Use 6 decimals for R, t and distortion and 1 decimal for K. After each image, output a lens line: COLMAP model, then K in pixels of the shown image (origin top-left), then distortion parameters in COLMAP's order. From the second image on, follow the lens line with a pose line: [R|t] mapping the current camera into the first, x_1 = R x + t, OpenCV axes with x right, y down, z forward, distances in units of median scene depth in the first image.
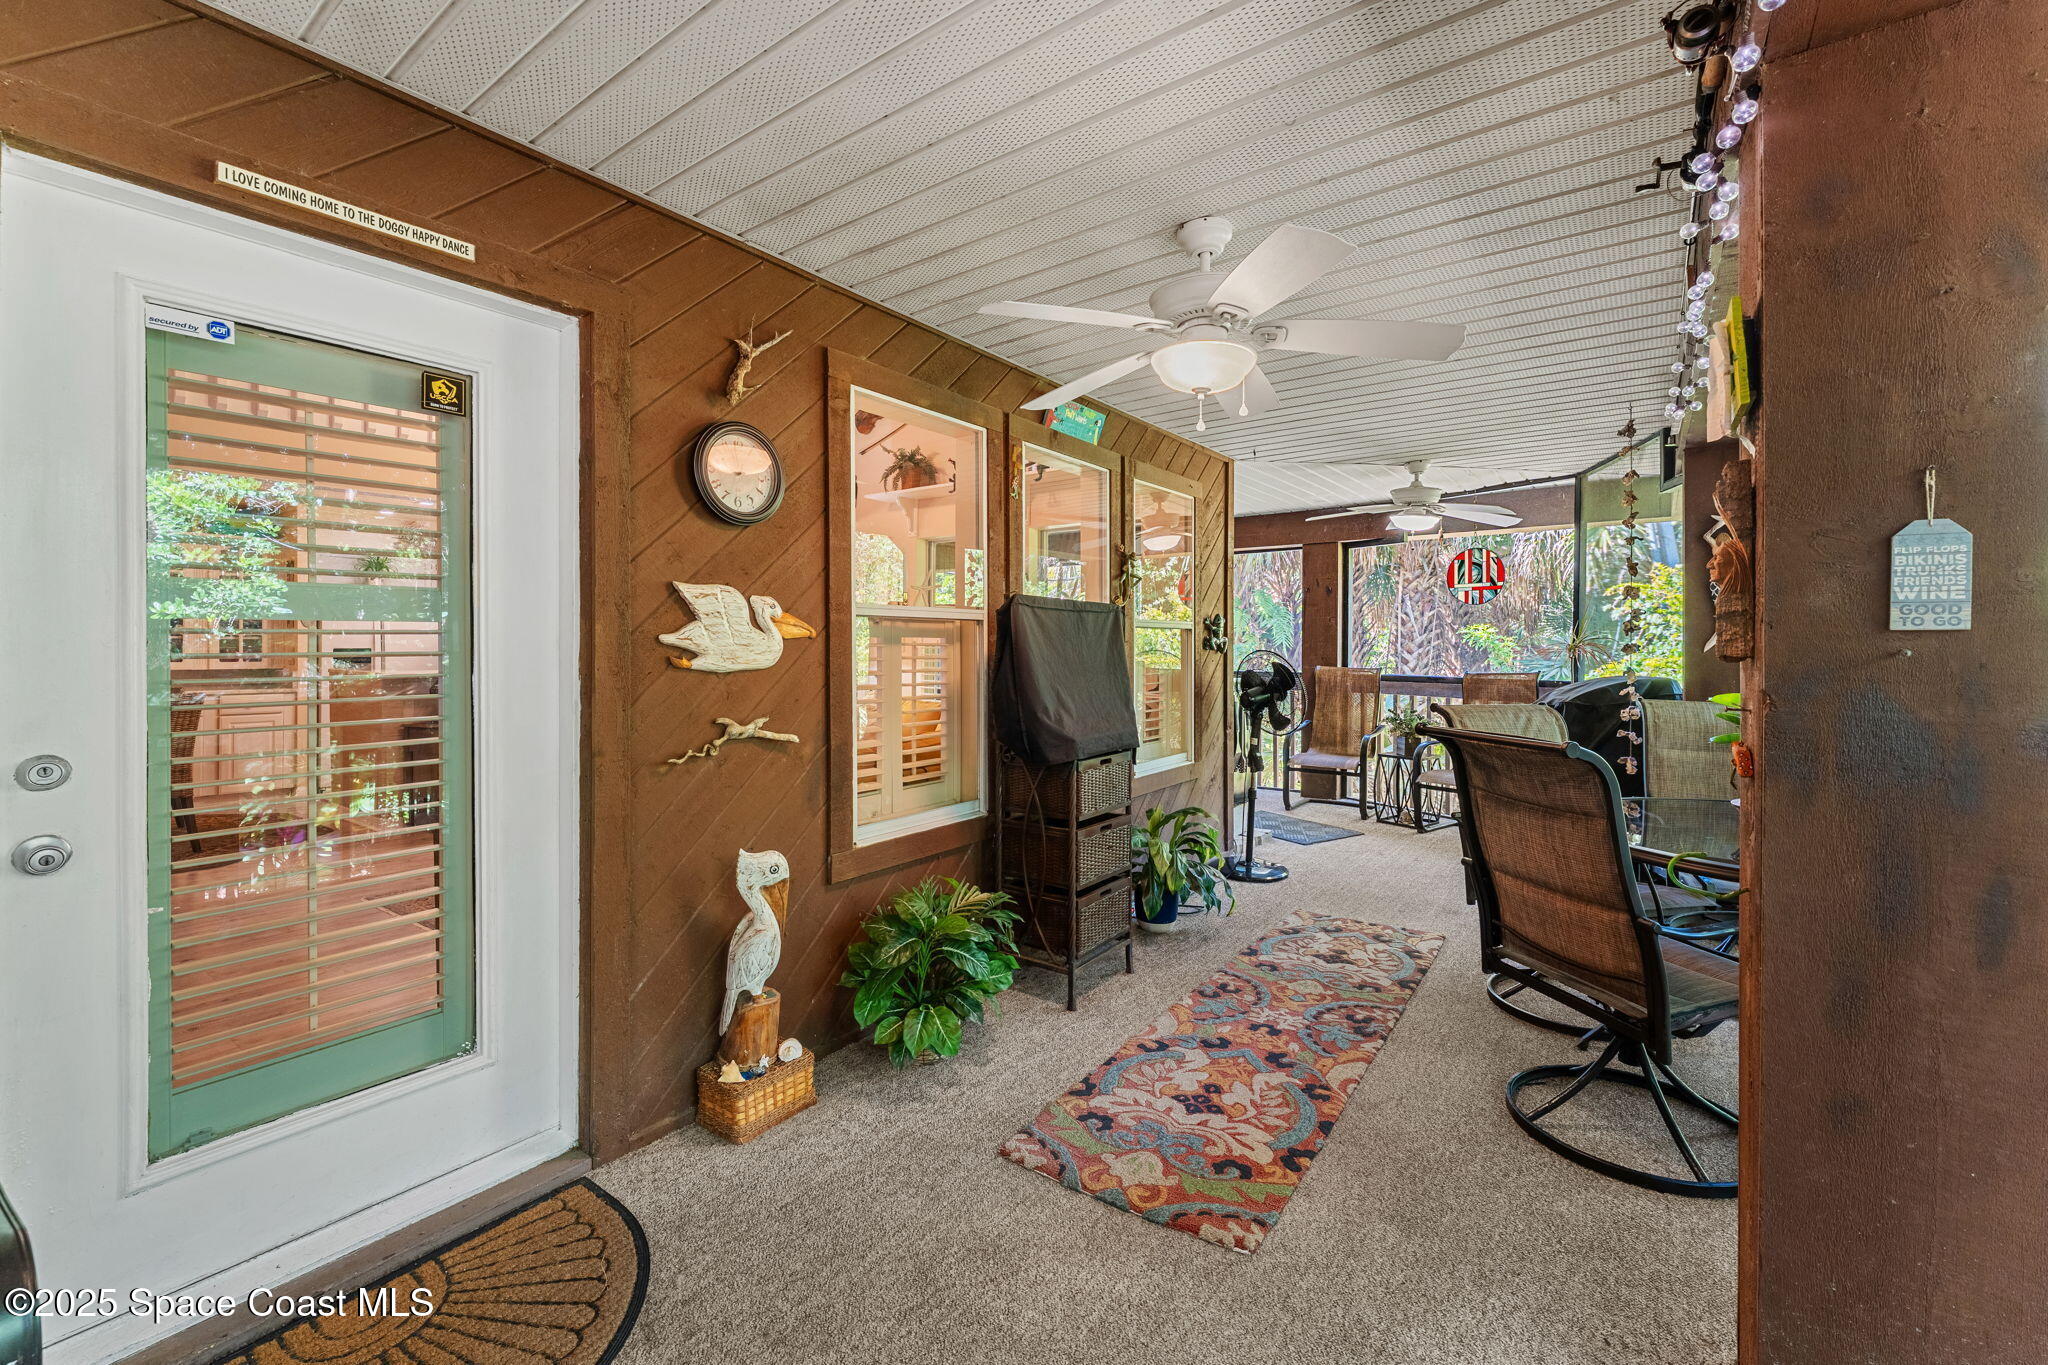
lens RADIAL K [[837.2, 0, 1023.8], [0, 837.2, 647.8], [0, 0, 1]] dist [0.001340, 0.000097]
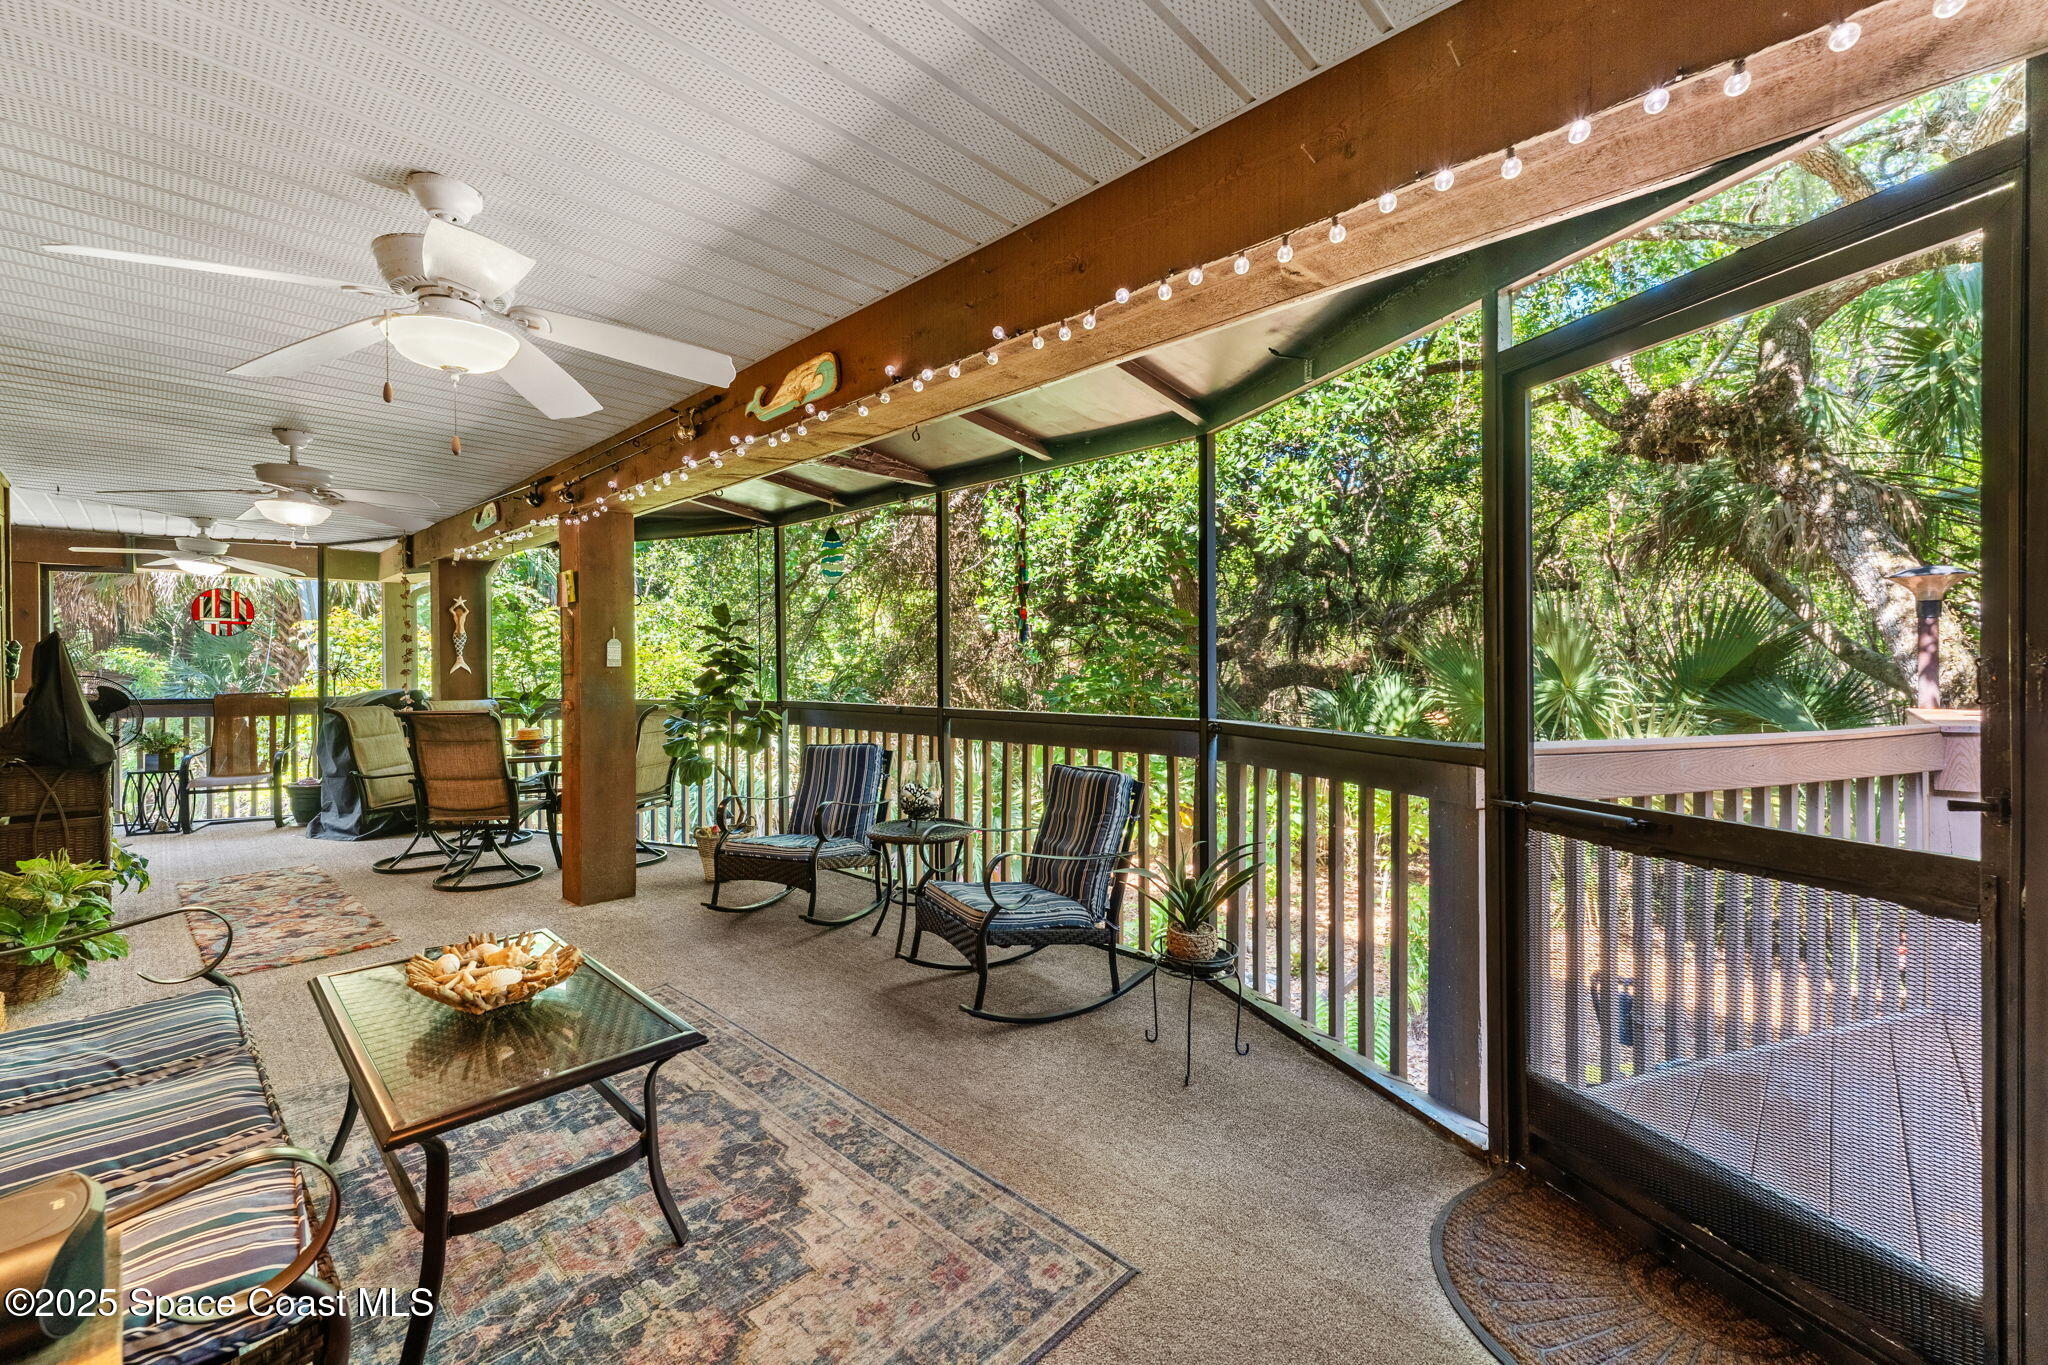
lens RADIAL K [[830.7, 0, 1015.2], [0, 830.7, 664.3], [0, 0, 1]] dist [-0.000120, -0.000274]
pose [[0.122242, 0.000957, 0.992500, -0.510762], [0.008456, 0.999962, -0.002006, 0.000405], [-0.992464, 0.008638, 0.122229, -0.268152]]
